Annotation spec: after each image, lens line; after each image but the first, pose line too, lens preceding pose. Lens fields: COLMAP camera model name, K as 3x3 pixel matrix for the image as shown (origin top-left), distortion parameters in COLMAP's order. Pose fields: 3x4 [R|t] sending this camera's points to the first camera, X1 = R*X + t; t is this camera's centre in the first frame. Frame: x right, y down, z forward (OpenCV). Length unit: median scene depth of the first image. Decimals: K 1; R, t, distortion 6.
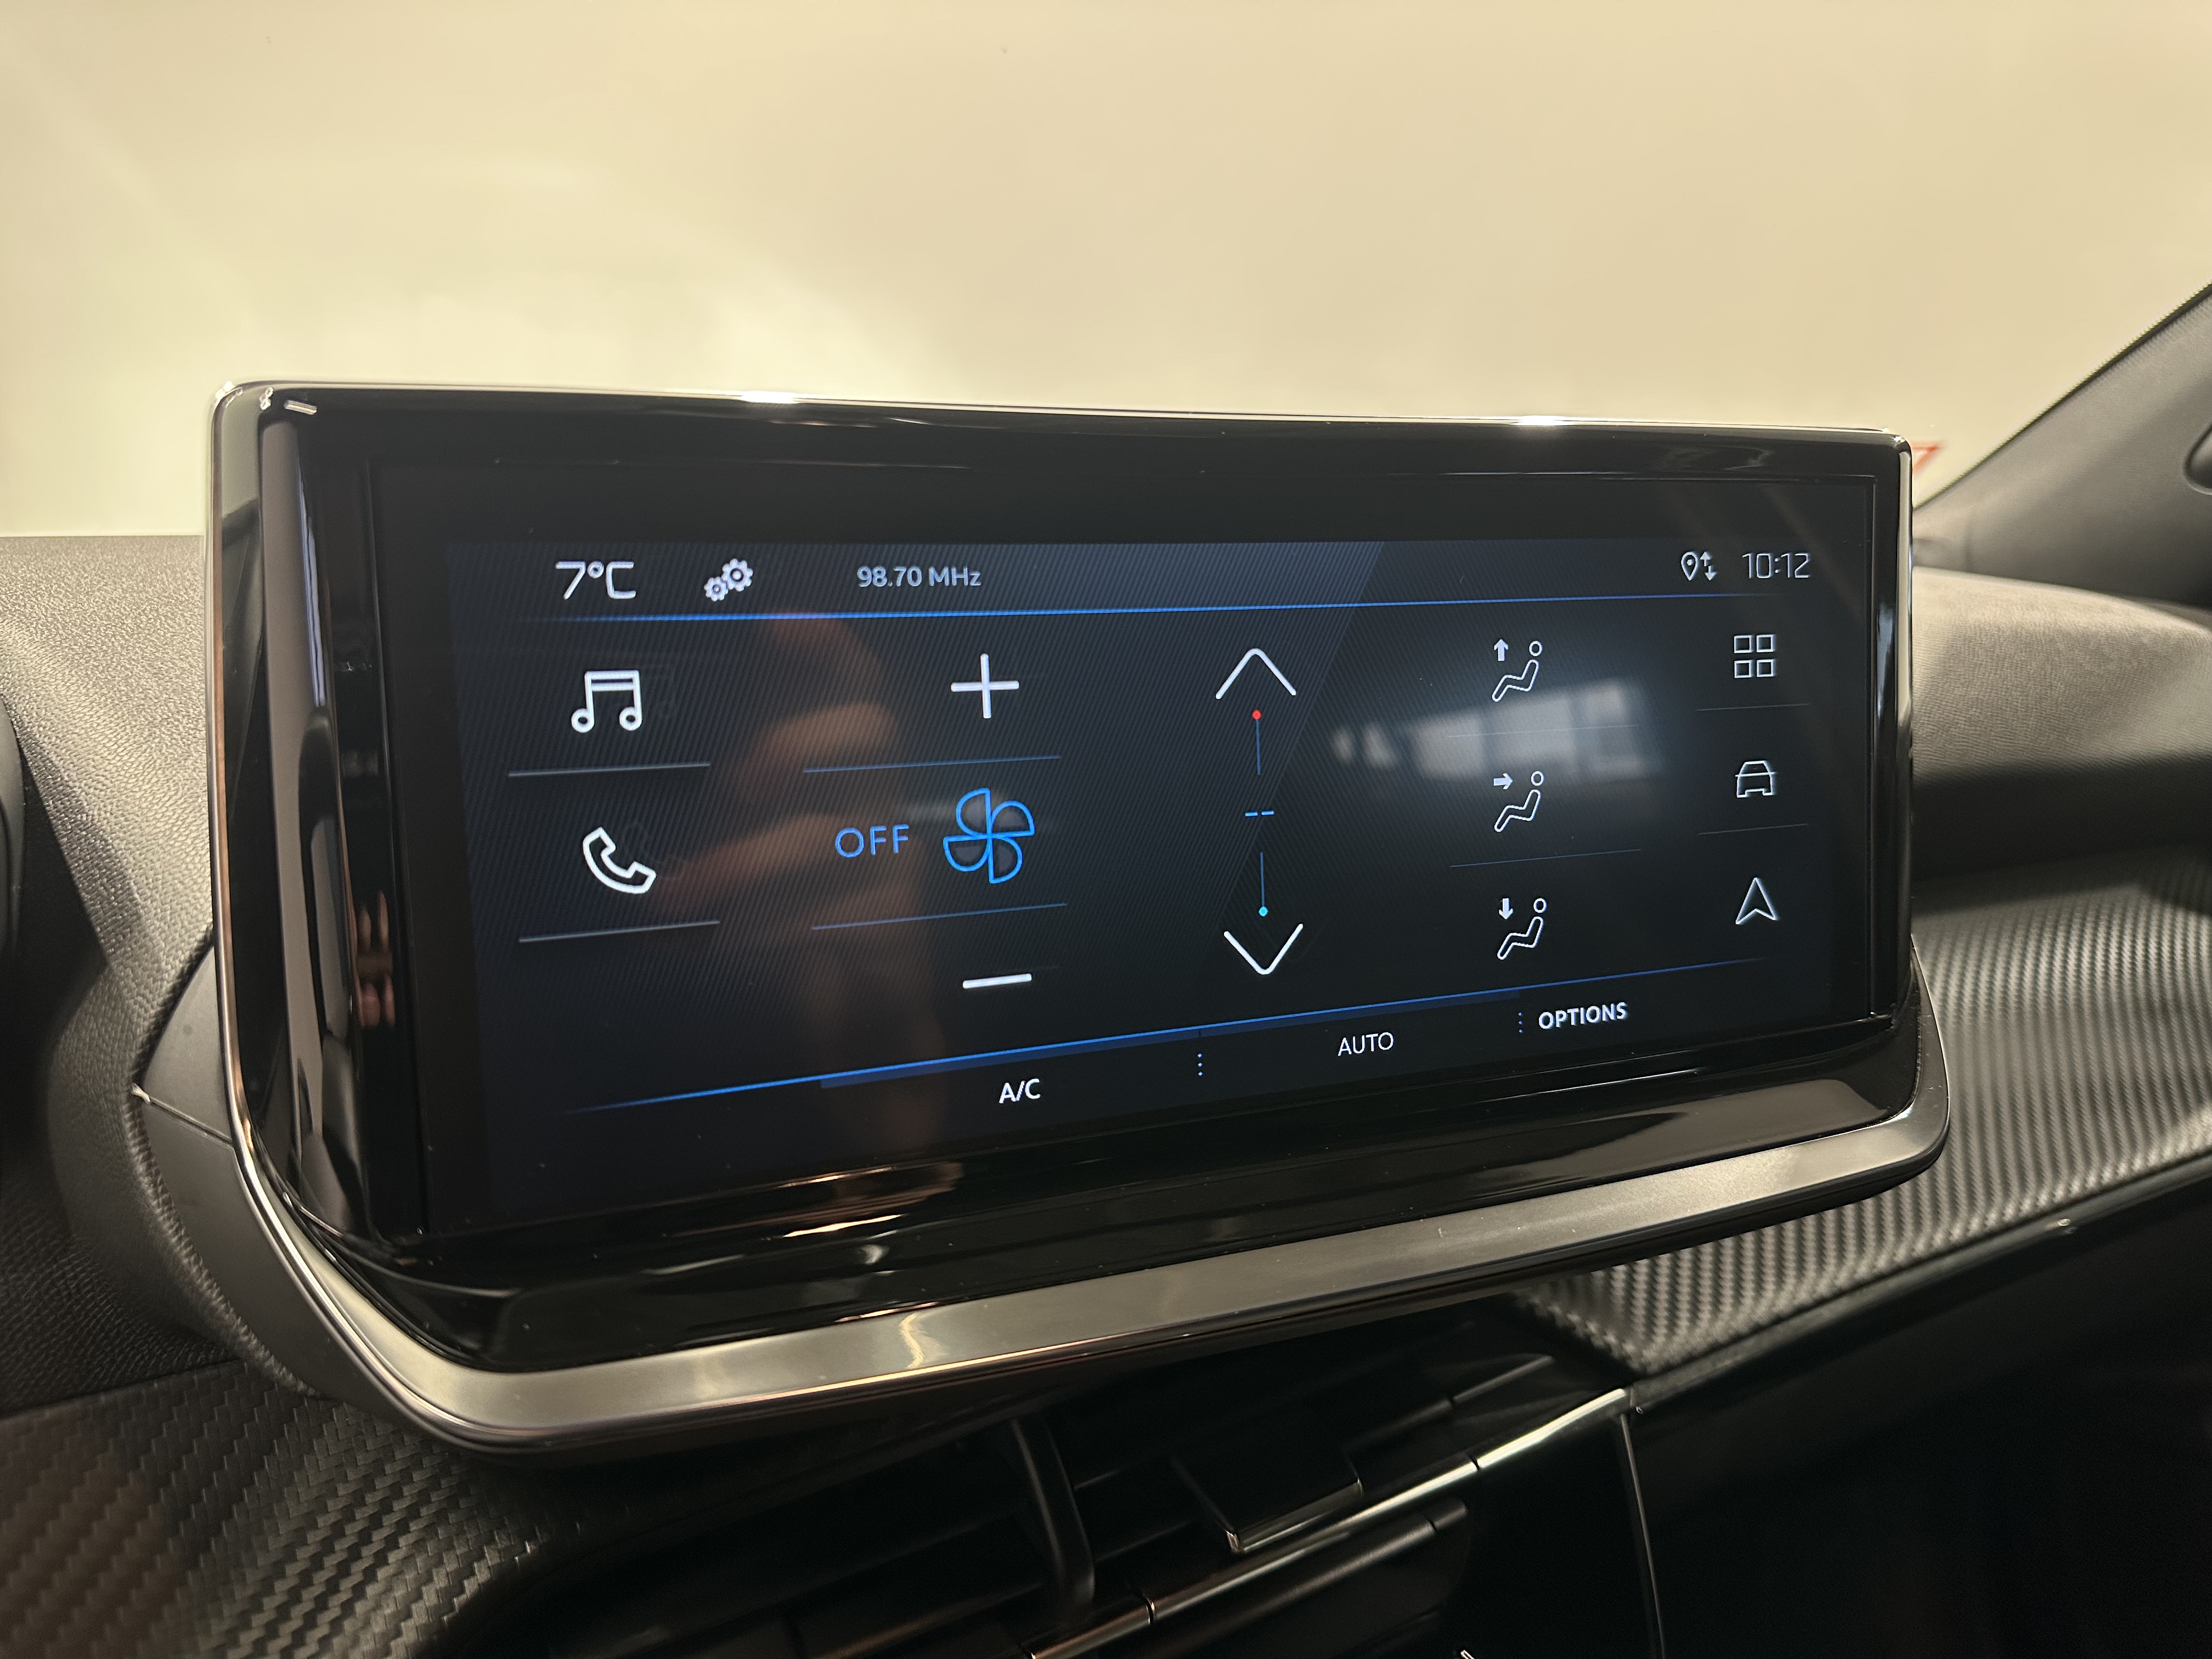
lens RADIAL K [[1561.1, 0, 1096.5], [0, 1561.1, 821.3], [0, 0, 1]] dist [0.036232, -0.063652]
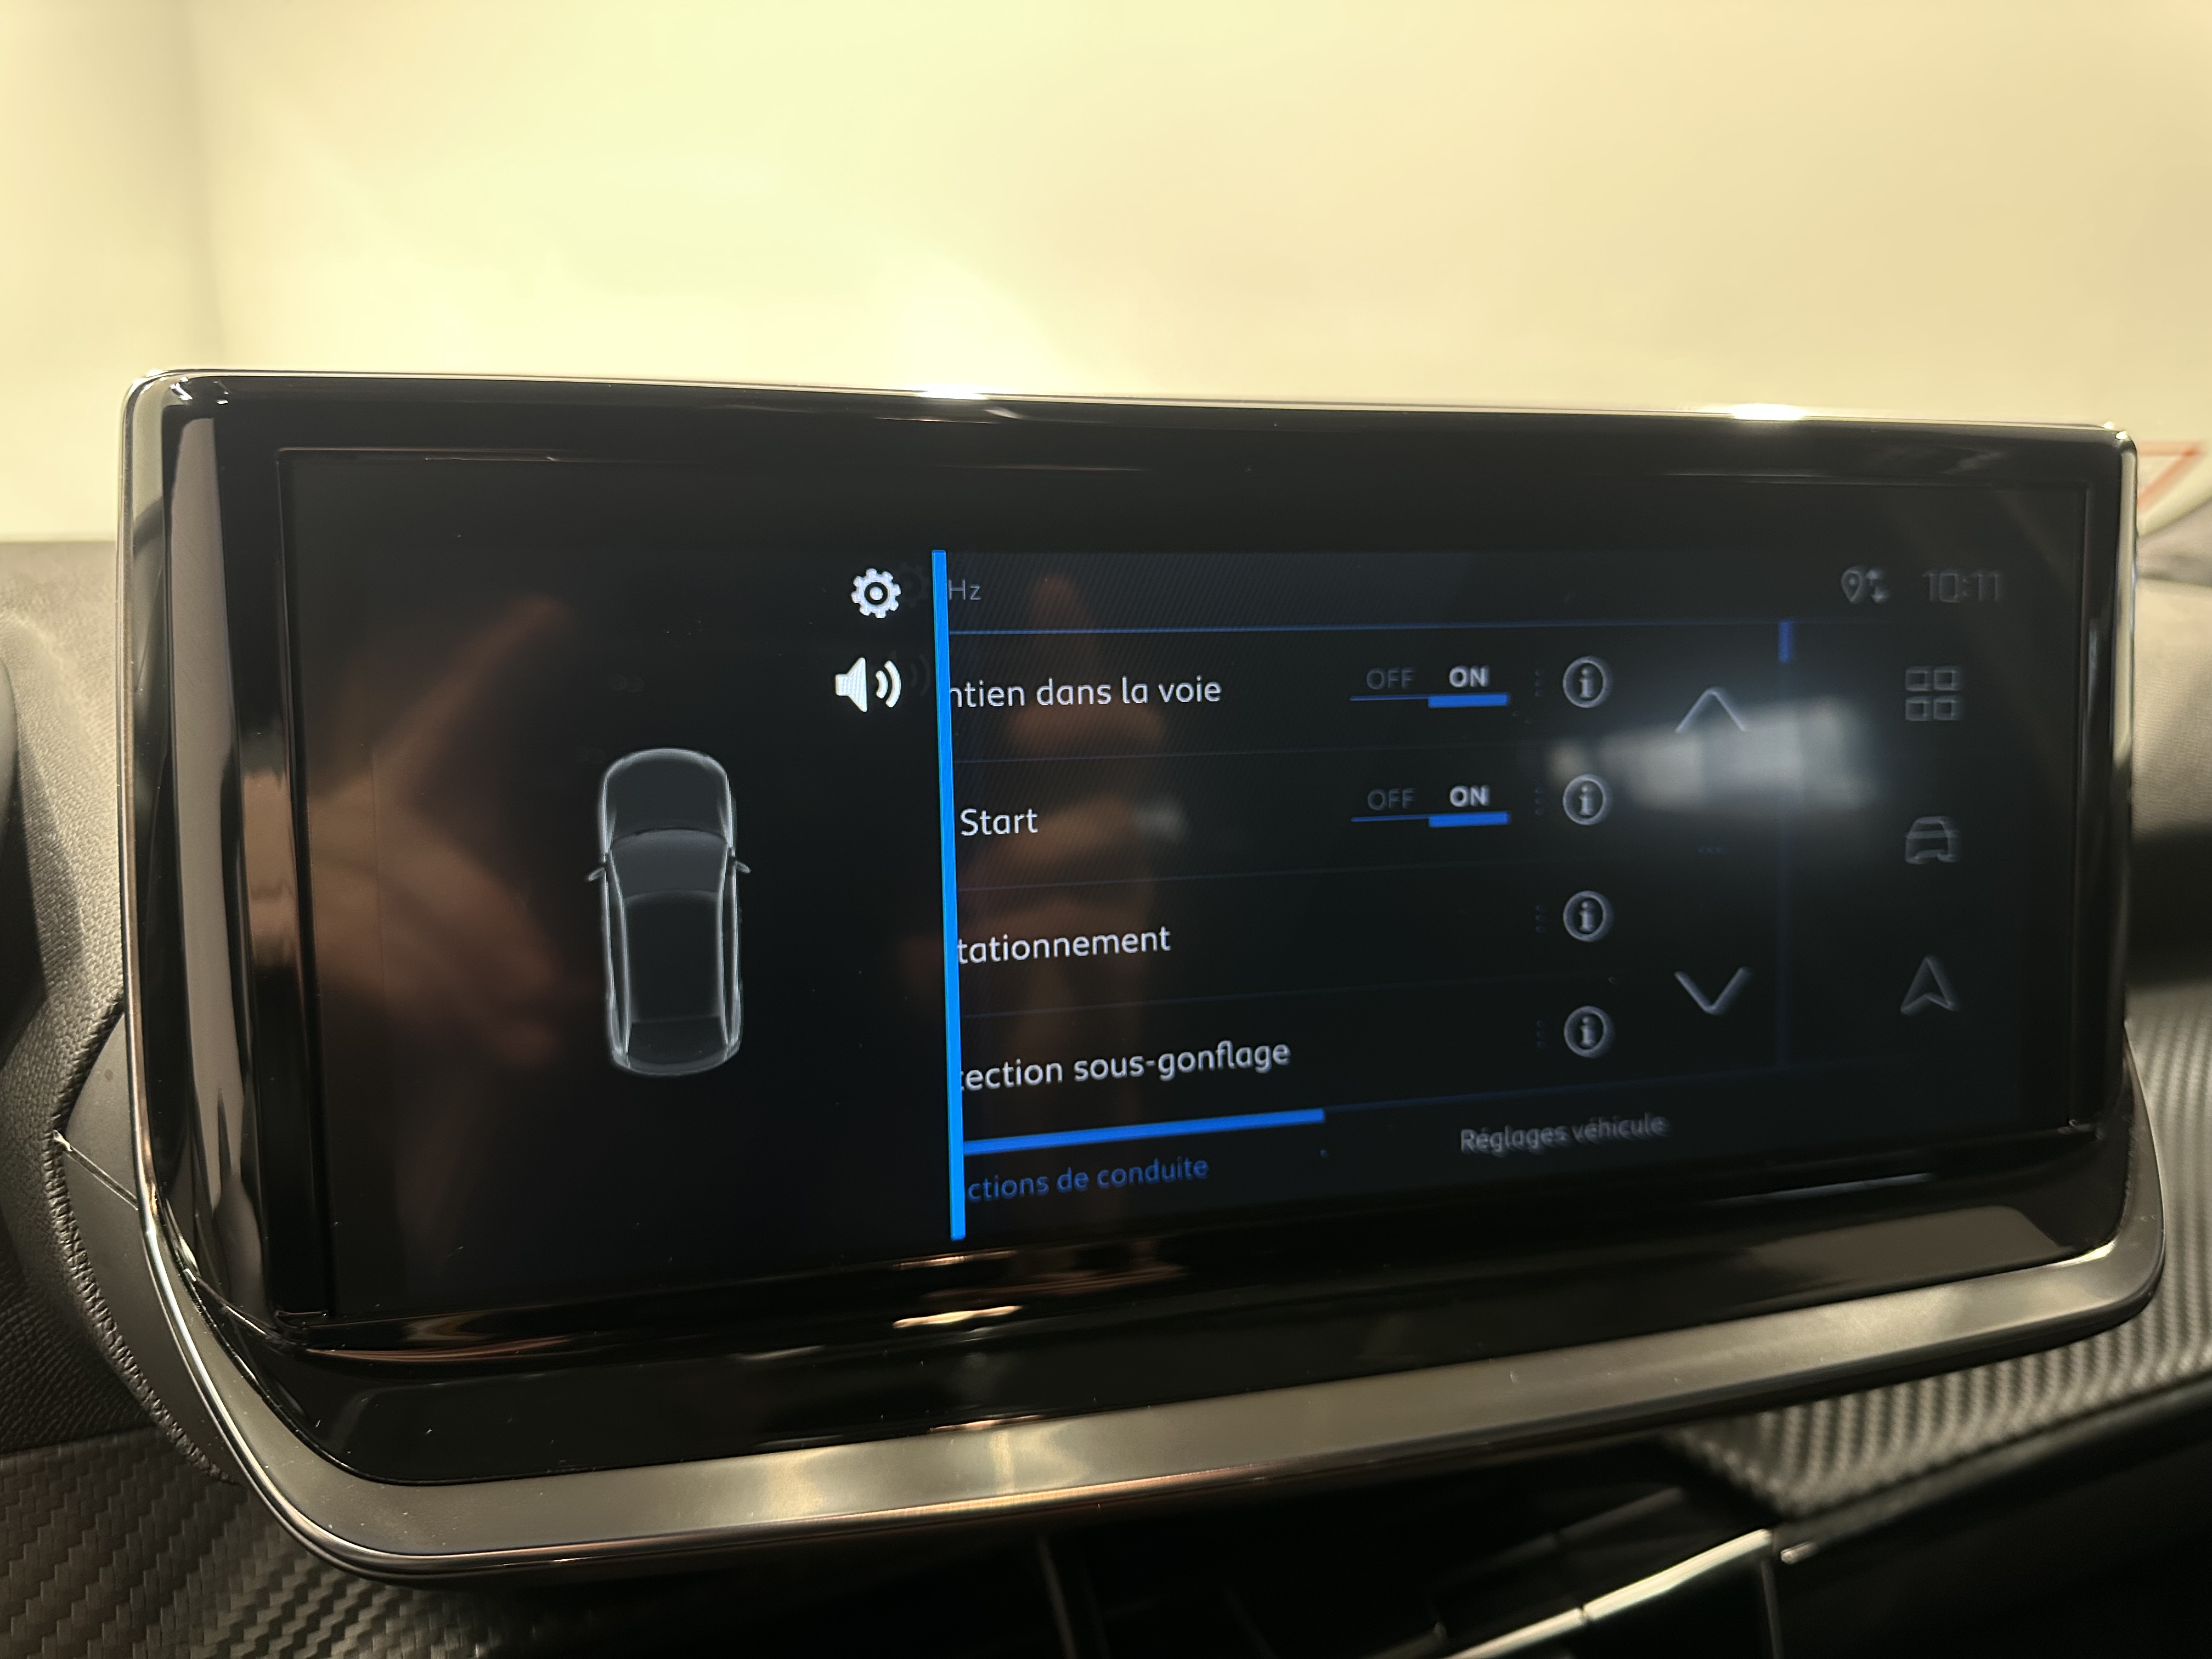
lens RADIAL K [[1561.1, 0, 1121.2], [0, 1561.1, 819.6], [0, 0, 1]] dist [0.036232, -0.063652]
pose [[0.992998, 0.026316, -0.115161, 0.088805], [-0.027021, 0.999624, -0.004564, -0.022752], [0.114998, 0.007644, 0.993336, 0.119406]]
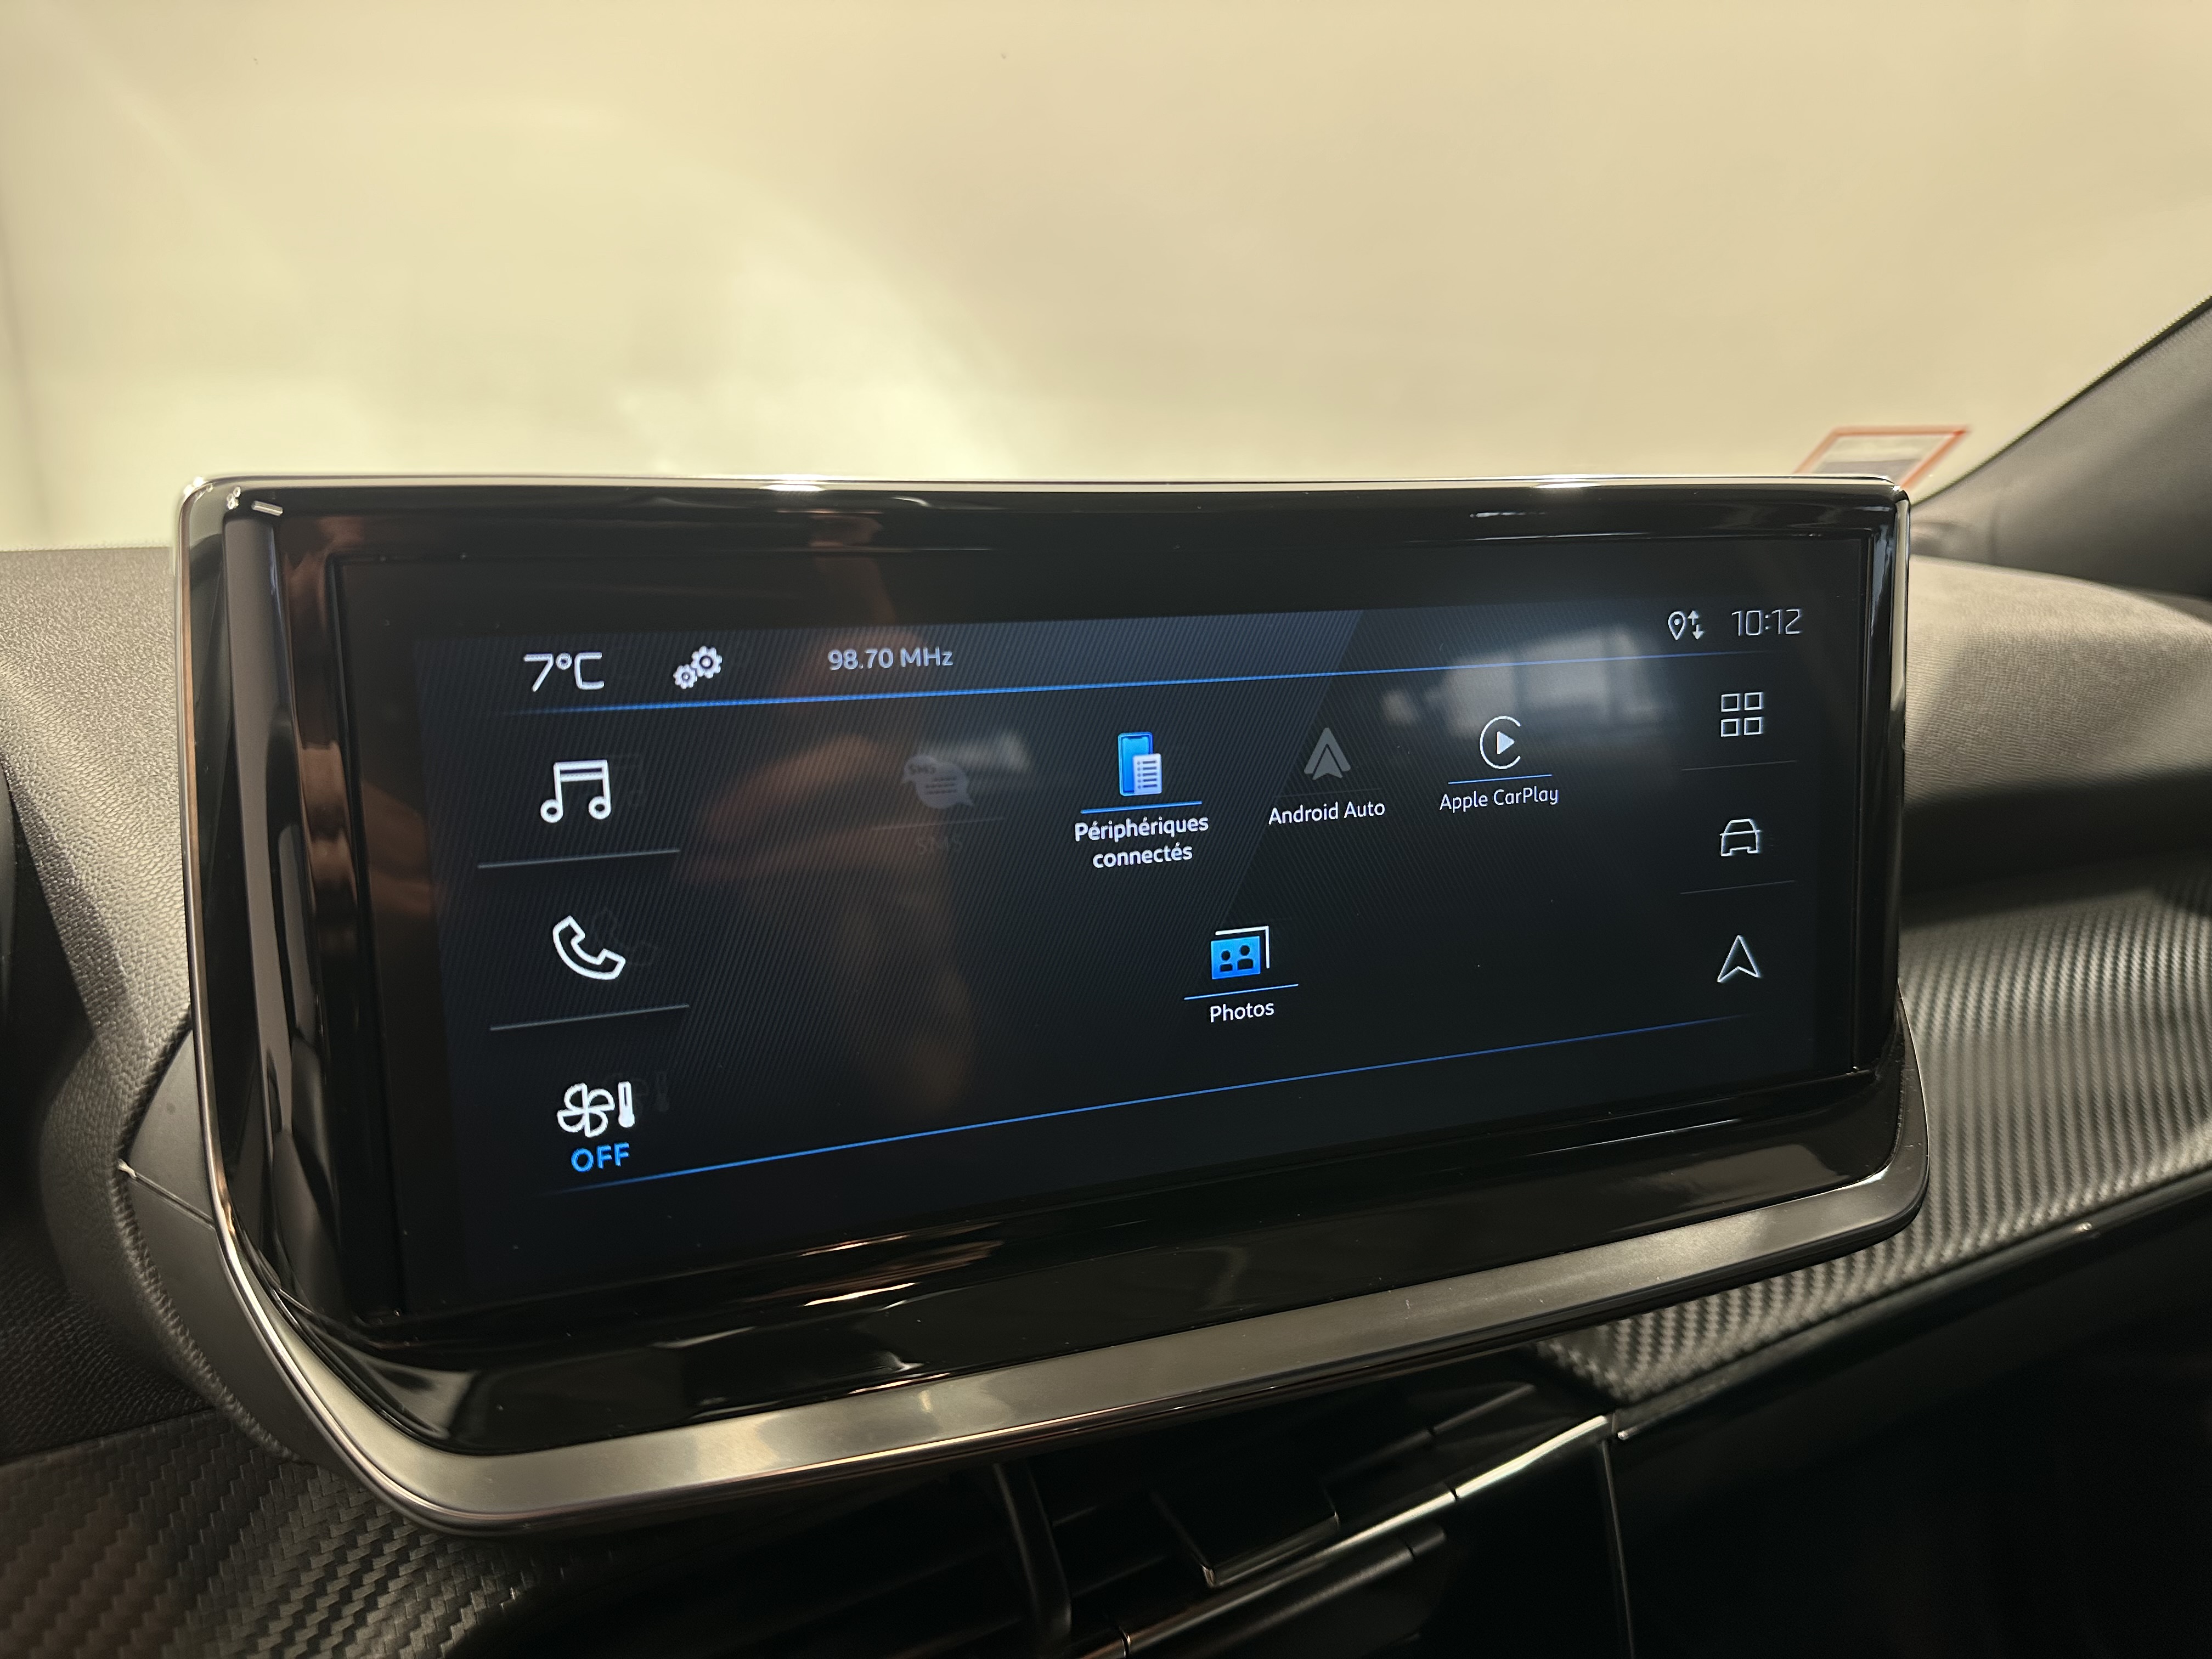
lens RADIAL K [[1561.1, 0, 1100.5], [0, 1561.1, 807.9], [0, 0, 1]] dist [0.036232, -0.063652]
pose [[0.999816, 0.007875, -0.017501, 0.032304], [-0.007204, 0.999249, 0.038082, -0.082235], [0.017788, -0.037949, 0.999121, -0.000121]]
